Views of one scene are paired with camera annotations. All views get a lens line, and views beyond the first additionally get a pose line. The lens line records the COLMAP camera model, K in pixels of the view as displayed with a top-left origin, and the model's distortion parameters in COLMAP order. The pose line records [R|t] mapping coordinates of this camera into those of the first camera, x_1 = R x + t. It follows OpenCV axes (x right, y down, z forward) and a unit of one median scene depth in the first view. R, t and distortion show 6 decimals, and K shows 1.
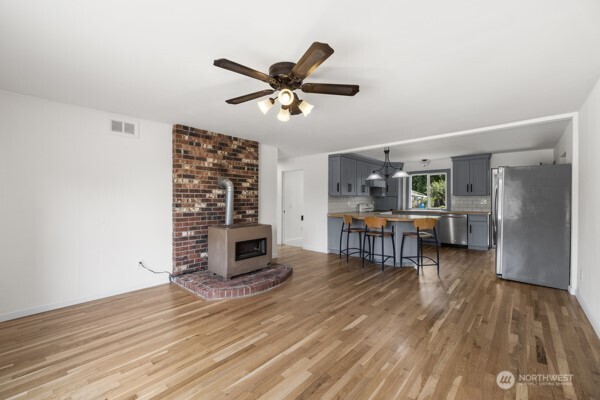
lens RADIAL K [[253.1, 0, 296.7], [0, 253.1, 200.4], [0, 0, 1]] dist [-0.000573, 0.000043]
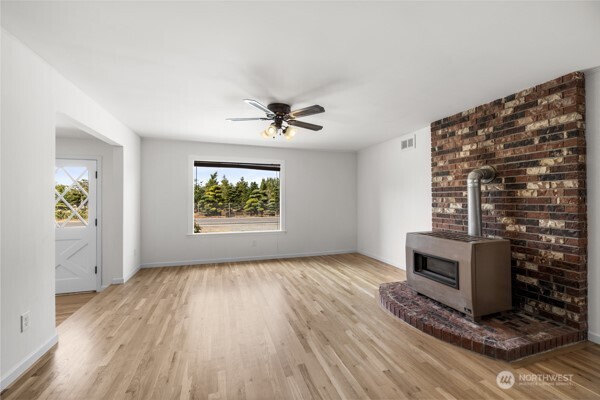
lens RADIAL K [[253.1, 0, 297.9], [0, 253.1, 198.1], [0, 0, 1]] dist [-0.000573, 0.000043]
pose [[-0.512477, -0.002360, -0.858698, 0.588236], [-0.000447, 0.999997, -0.002481, -0.003656], [0.858701, -0.000888, -0.512476, 0.965067]]
